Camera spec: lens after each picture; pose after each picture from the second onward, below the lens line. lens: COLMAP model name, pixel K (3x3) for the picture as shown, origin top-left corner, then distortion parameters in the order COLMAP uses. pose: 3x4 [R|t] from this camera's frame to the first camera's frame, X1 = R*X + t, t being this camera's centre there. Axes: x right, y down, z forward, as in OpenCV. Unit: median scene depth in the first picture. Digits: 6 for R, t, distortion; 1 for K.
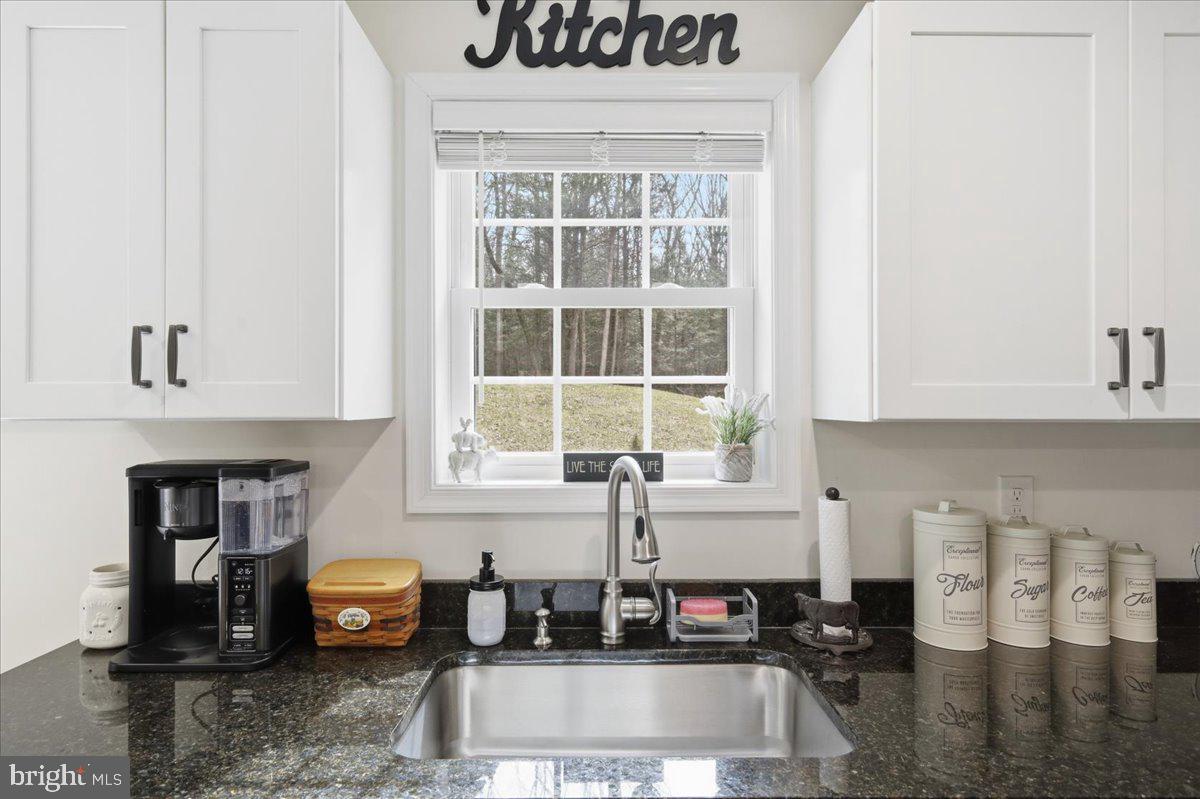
lens RADIAL K [[625.3, 0, 600.7], [0, 625.3, 398.3], [0, 0, 1]] dist [0.006446, 0.000206]
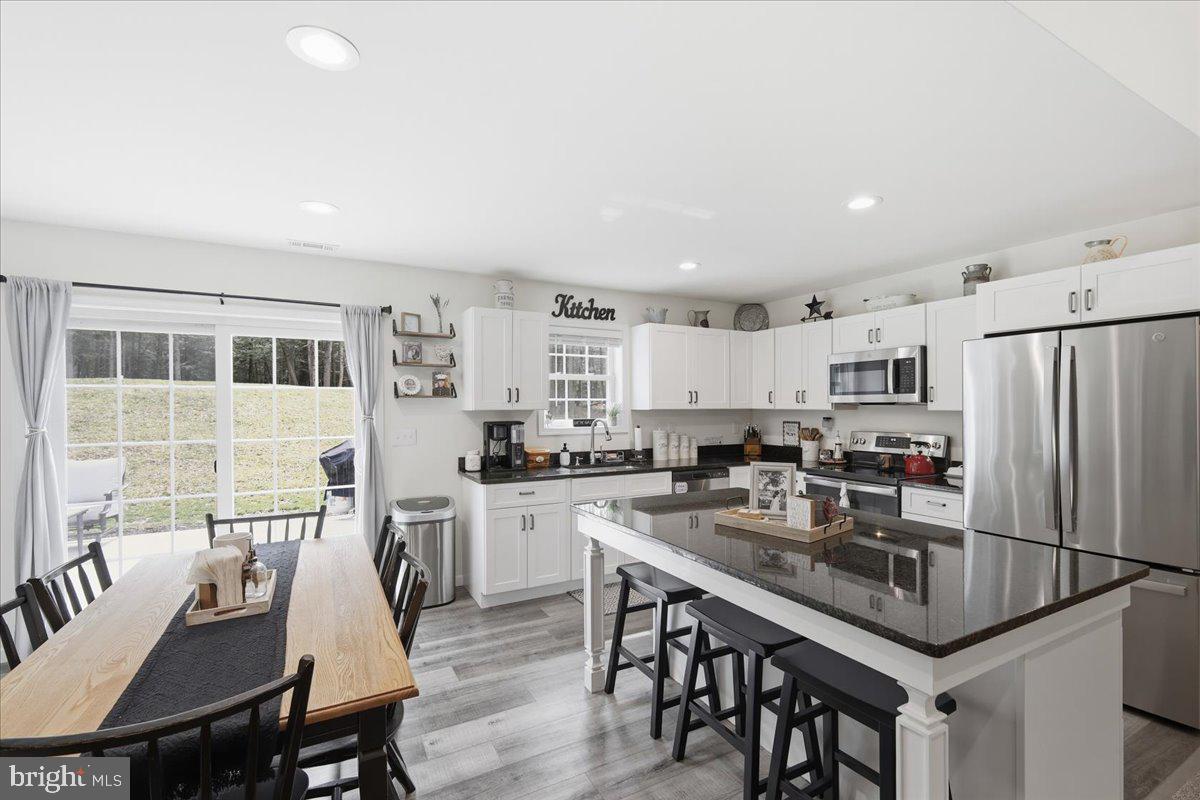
lens RADIAL K [[526.9, 0, 602.3], [0, 526.9, 406.3], [0, 0, 1]] dist [0.005613, -0.000951]
pose [[0.882325, 0.000525, 0.470640, -1.438305], [0.000849, 0.999996, -0.002706, 0.017891], [-0.470640, 0.002787, 0.882321, -1.930267]]
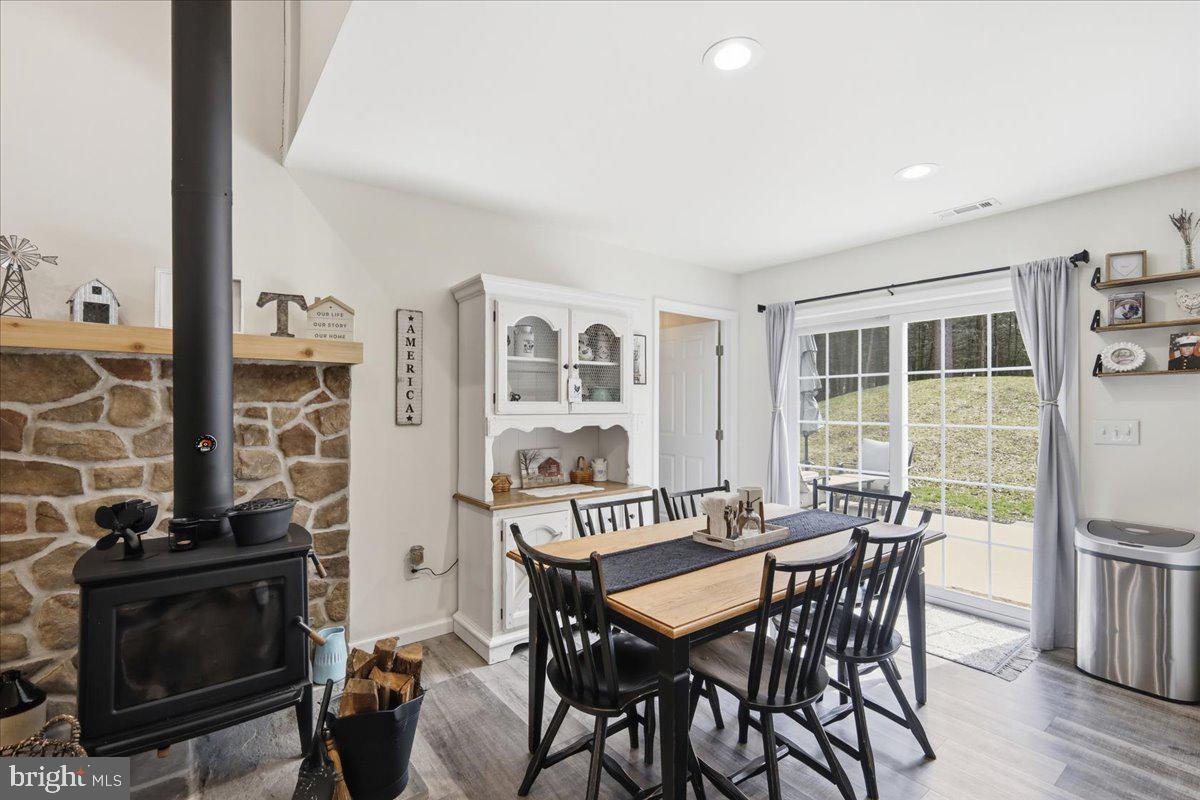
lens RADIAL K [[526.9, 0, 593.6], [0, 526.9, 401.8], [0, 0, 1]] dist [0.005613, -0.000951]
pose [[0.603311, 0.004574, -0.797493, -0.660681], [-0.009526, 0.999954, -0.001472, 0.080126], [0.797449, 0.008485, 0.603326, -1.689960]]
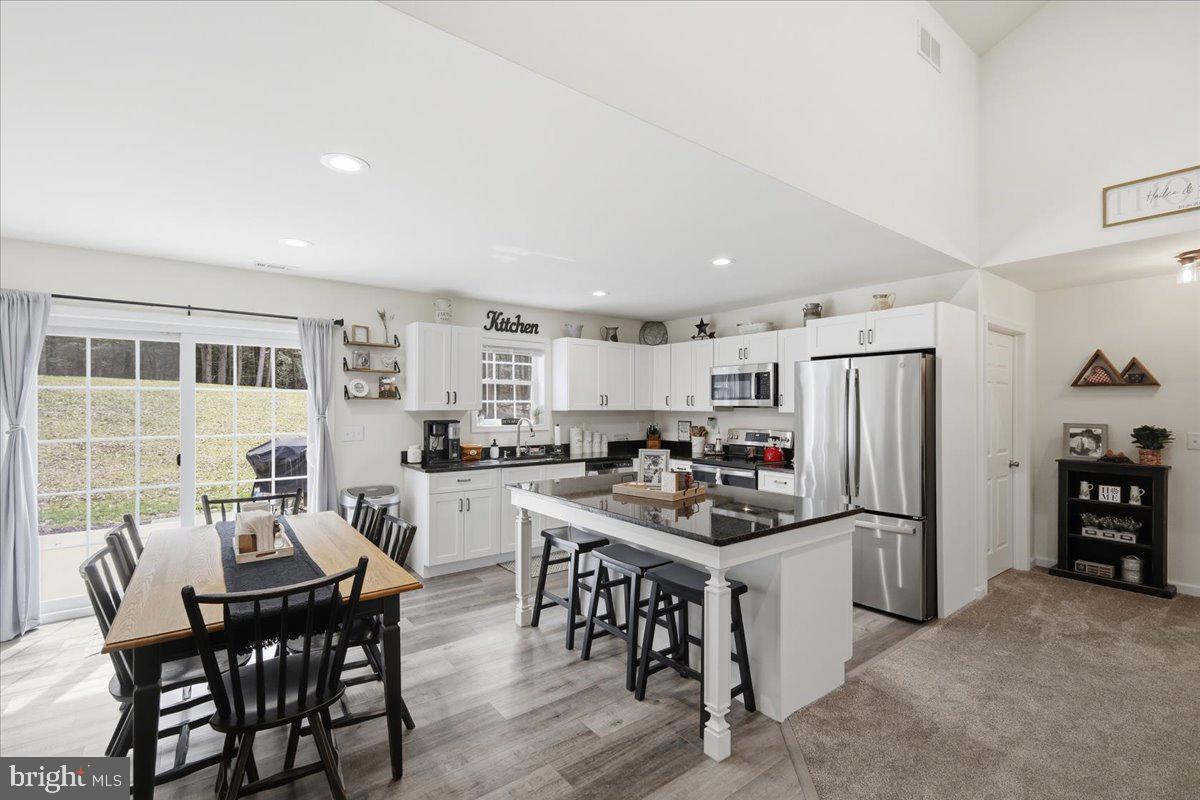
lens RADIAL K [[526.9, 0, 598.8], [0, 526.9, 403.7], [0, 0, 1]] dist [0.005613, -0.000951]
pose [[0.803215, 0.009104, 0.595620, -1.755439], [-0.005370, 0.999953, -0.008043, 0.009312], [-0.595665, 0.003262, 0.803226, -2.421719]]
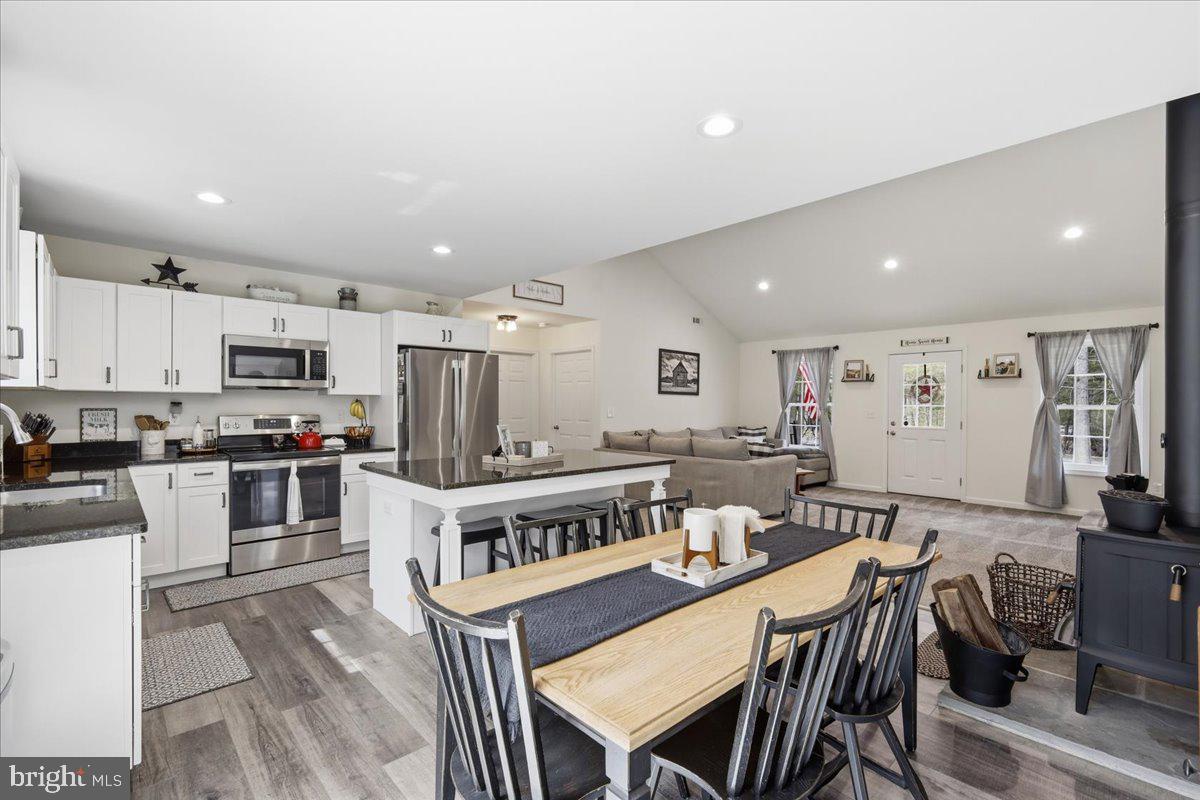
lens RADIAL K [[548.1, 0, 589.9], [0, 548.1, 406.3], [0, 0, 1]] dist [0.003215, 0.000471]
pose [[-0.669685, -0.003218, 0.742638, -2.362057], [-0.001273, 0.999994, 0.003185, 0.089817], [-0.742644, 0.001187, -0.669685, 0.616435]]
